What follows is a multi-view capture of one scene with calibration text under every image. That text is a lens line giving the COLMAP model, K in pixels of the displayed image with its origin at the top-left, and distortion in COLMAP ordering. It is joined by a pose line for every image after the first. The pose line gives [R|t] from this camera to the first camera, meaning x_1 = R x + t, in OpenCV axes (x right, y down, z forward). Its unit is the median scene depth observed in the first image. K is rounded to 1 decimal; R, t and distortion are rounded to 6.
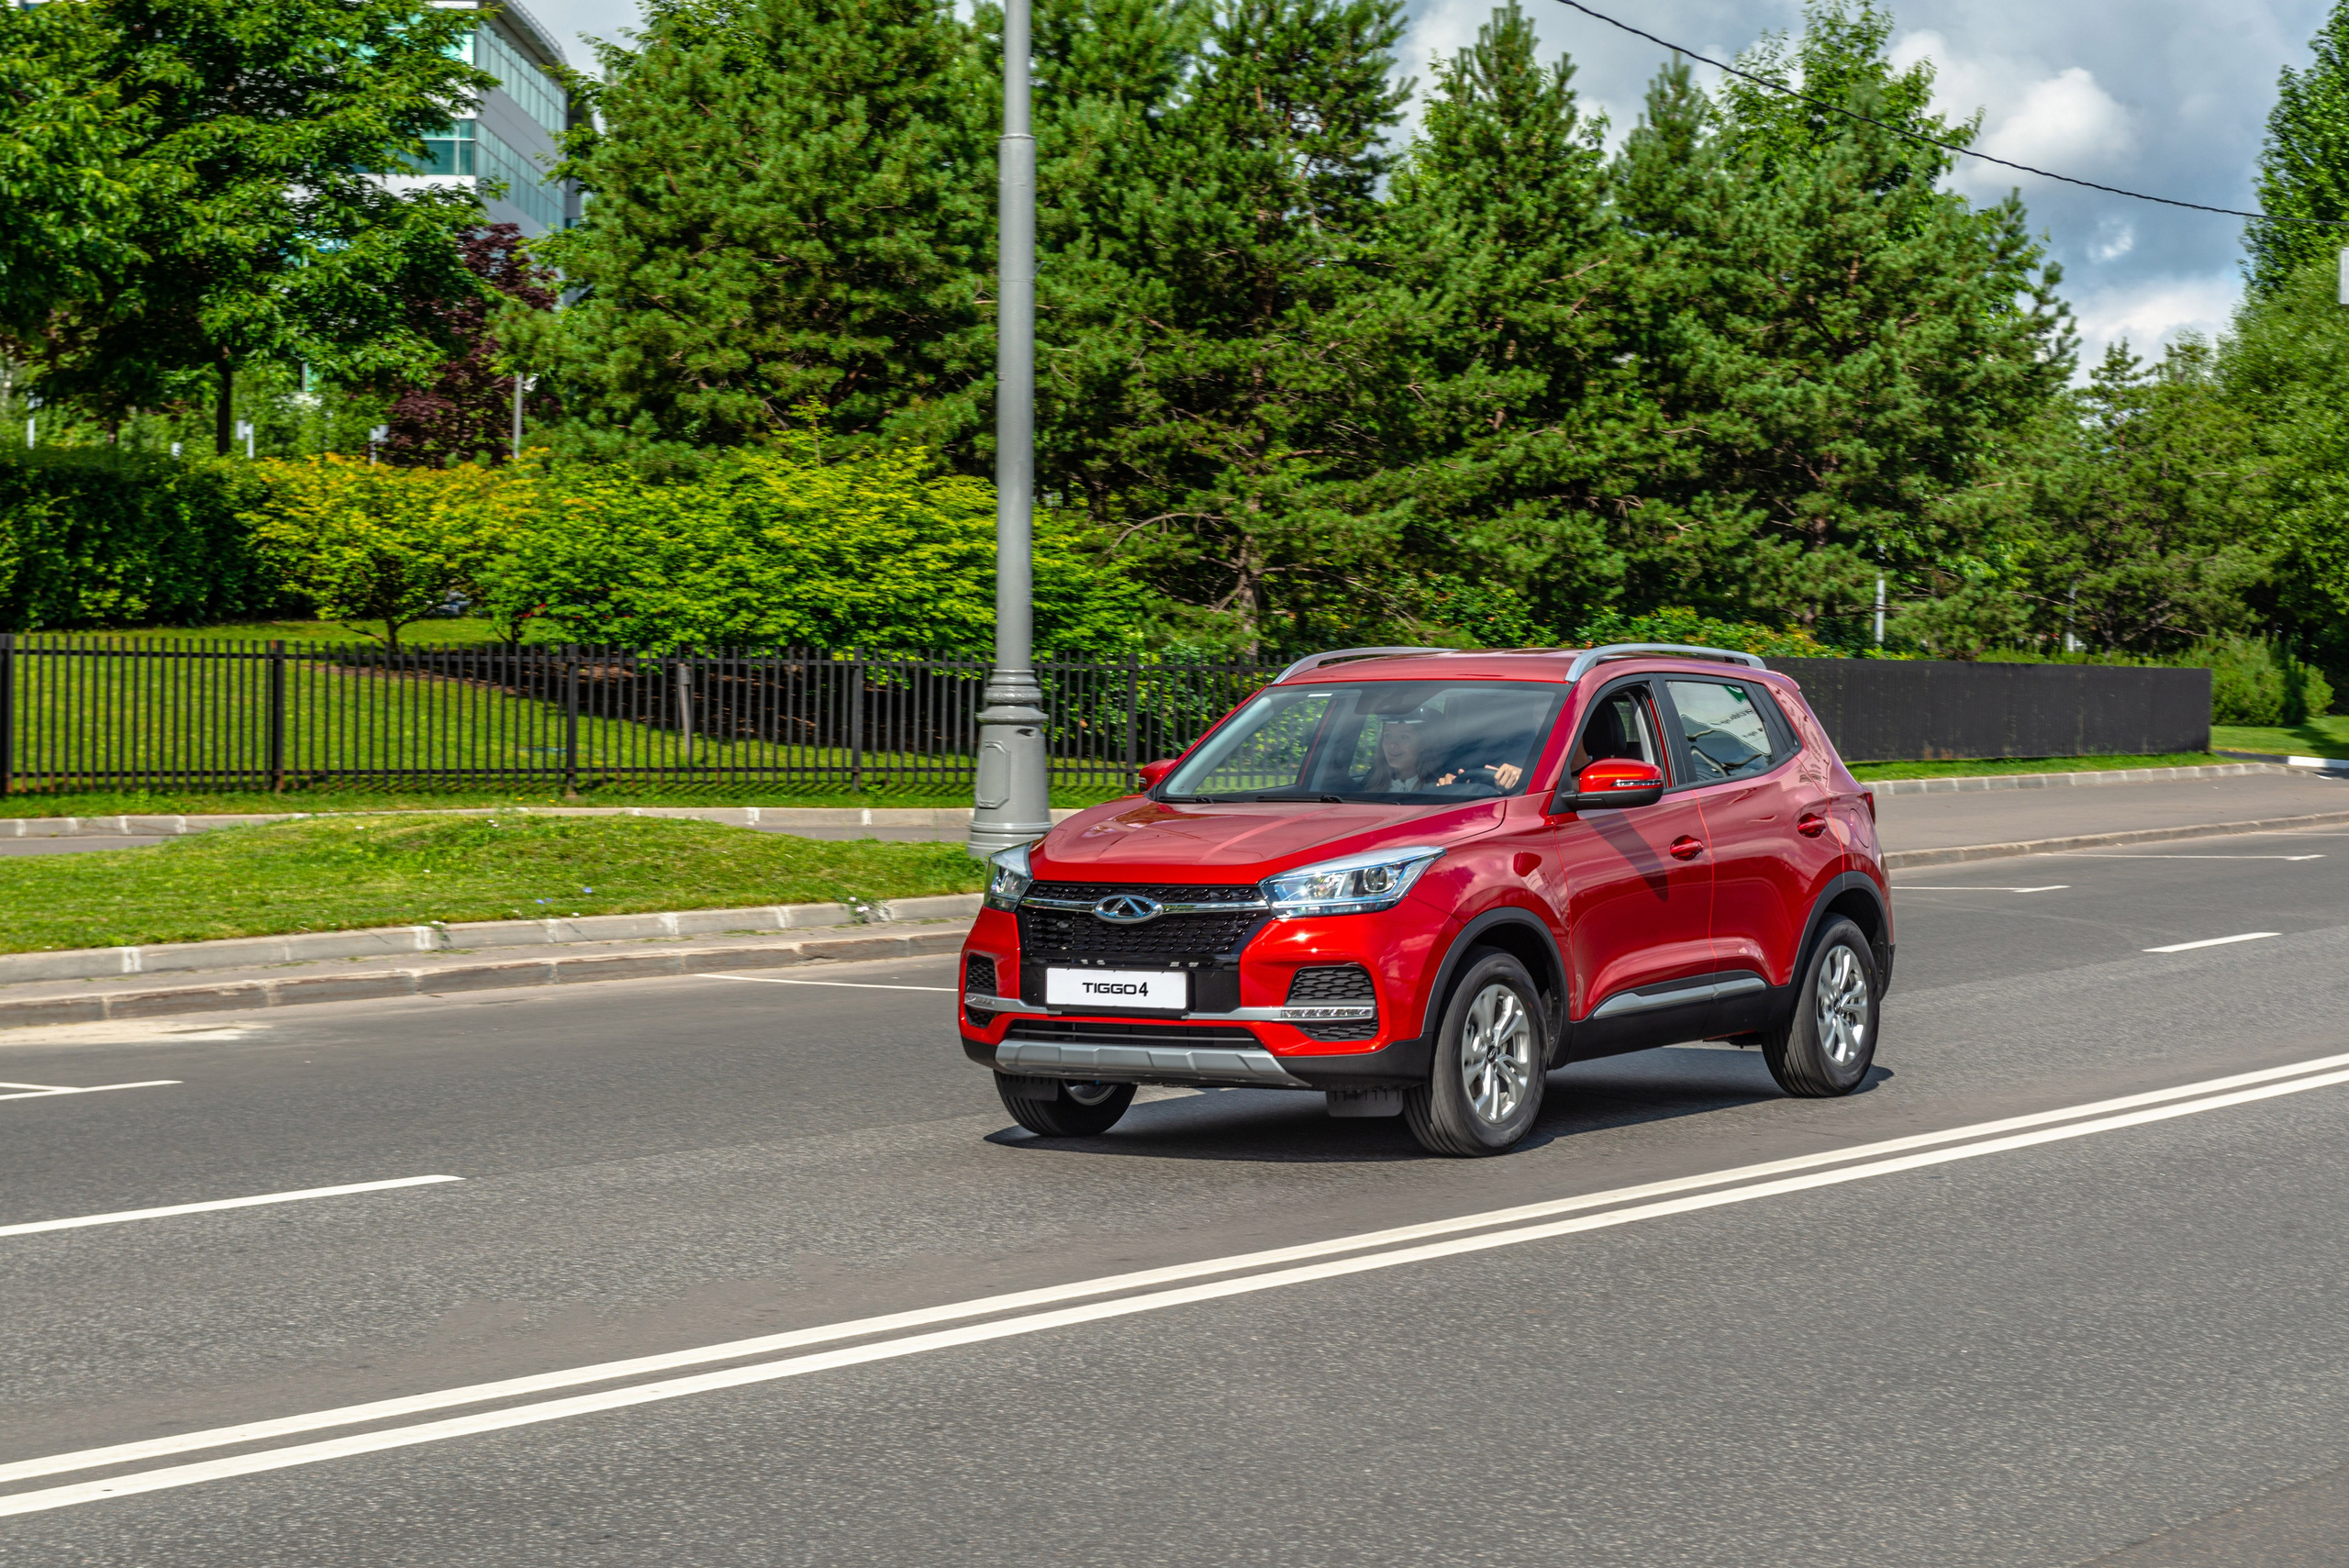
lens RADIAL K [[4980.4, 0, 1174.4], [0, 4980.4, 780.6], [0, 0, 1]] dist [-0.228542, 0.000000]
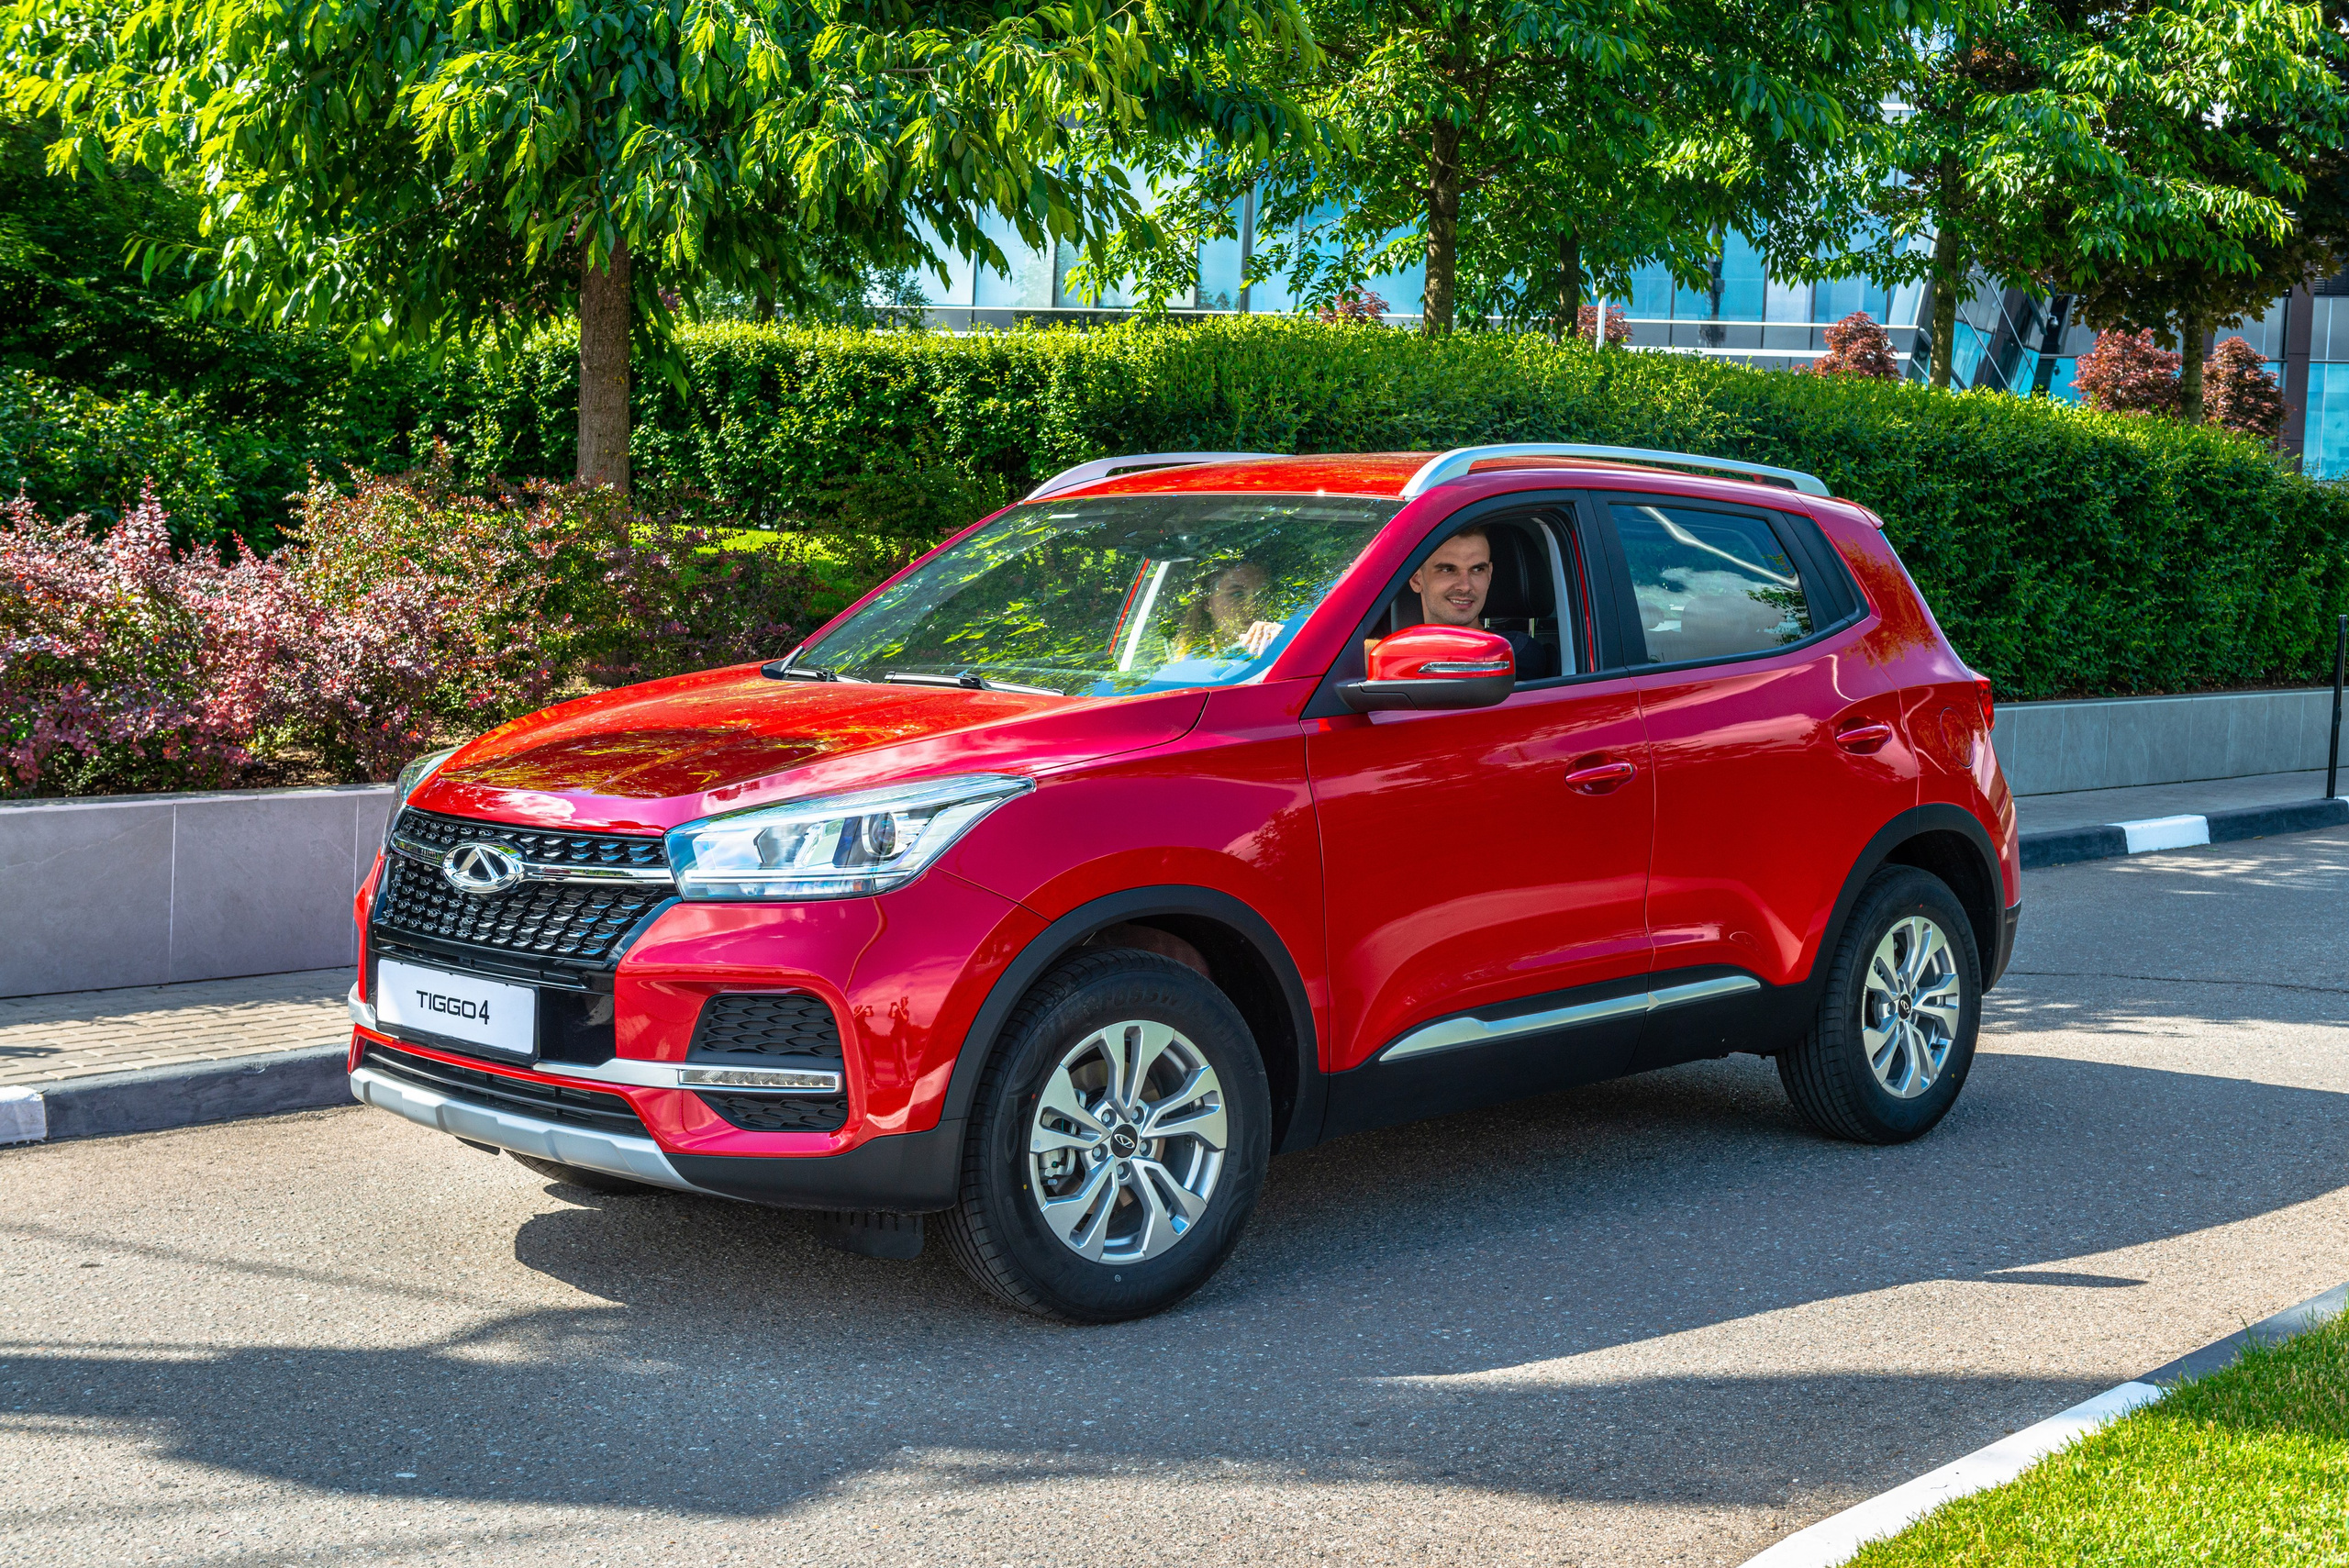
lens RADIAL K [[3261.2, 0, 1184.5], [0, 3261.2, 792.6], [0, 0, 1]] dist [-0.095470, 0.000000]
pose [[0.978716, 0.034073, -0.202373, 0.141679], [-0.023036, 0.998129, 0.056645, -0.005886], [0.203924, -0.050777, 0.977669, 0.631266]]
